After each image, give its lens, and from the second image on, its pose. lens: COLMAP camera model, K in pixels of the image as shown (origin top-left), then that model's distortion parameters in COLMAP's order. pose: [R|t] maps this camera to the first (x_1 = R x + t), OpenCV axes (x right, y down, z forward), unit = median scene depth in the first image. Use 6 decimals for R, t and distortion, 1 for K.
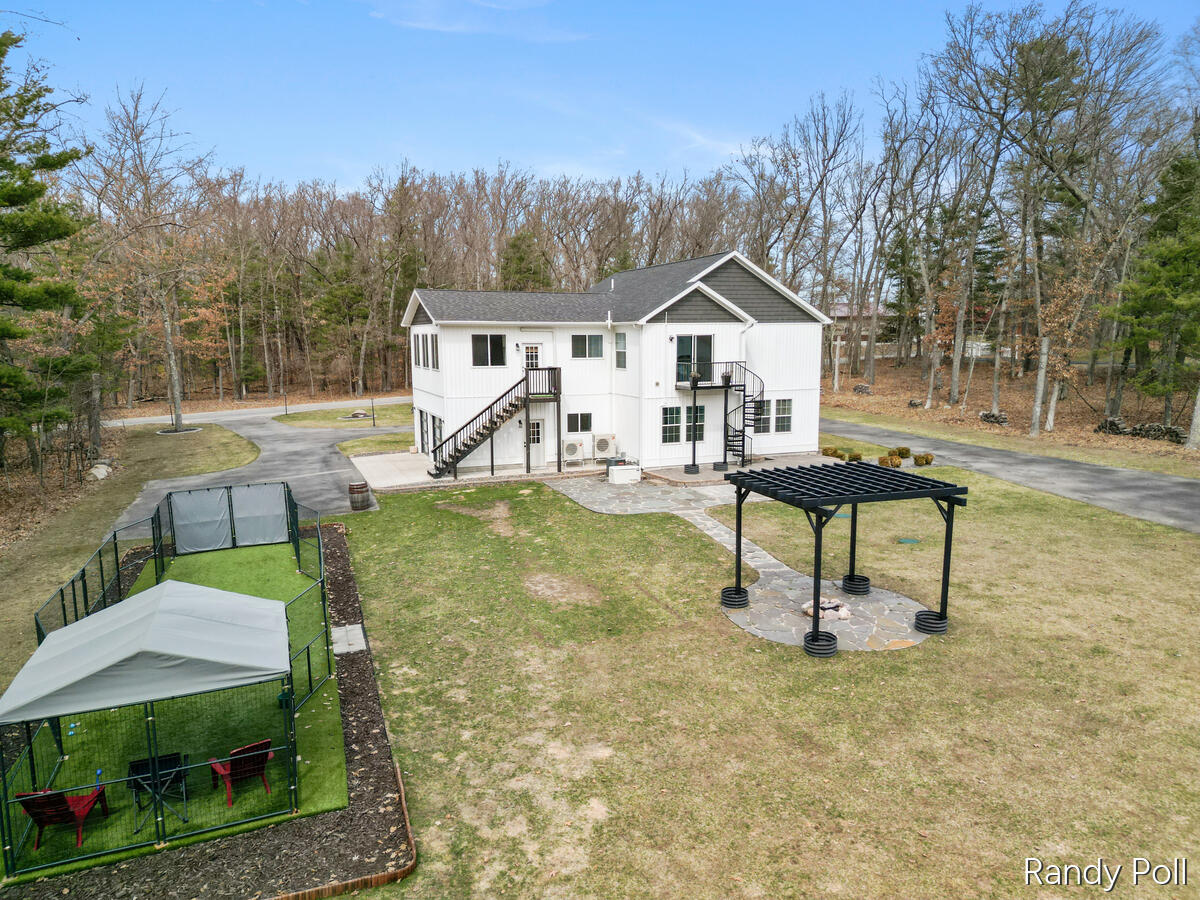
lens RADIAL K [[837.1, 0, 600.0], [0, 837.1, 450.0], [0, 0, 1]] dist [0.089229, -0.103295]
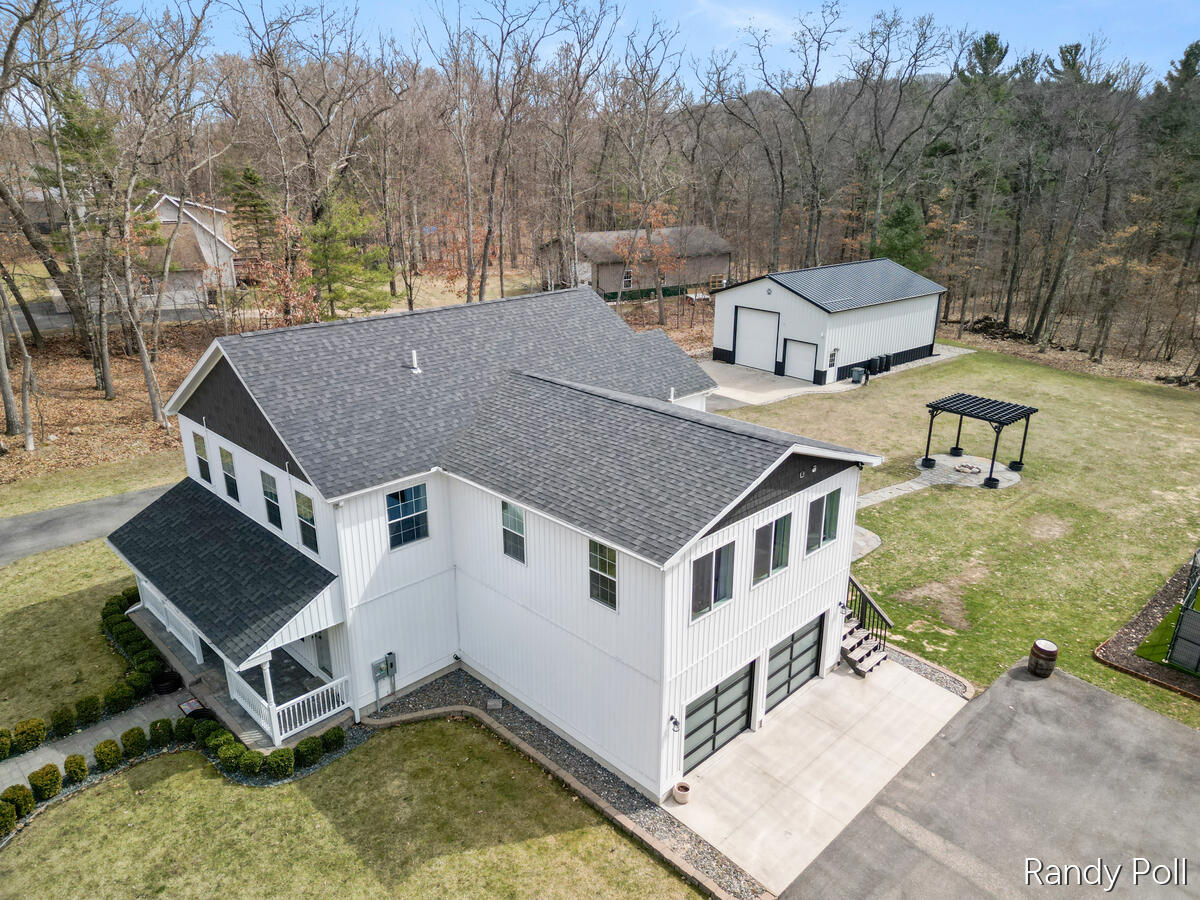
lens RADIAL K [[837.1, 0, 600.0], [0, 837.1, 450.0], [0, 0, 1]] dist [0.089229, -0.103295]
pose [[-0.389646, -0.300150, 0.870681, -0.644242], [0.130968, 0.917734, 0.374981, -0.411147], [-0.911605, 0.260141, -0.318282, 1.329268]]
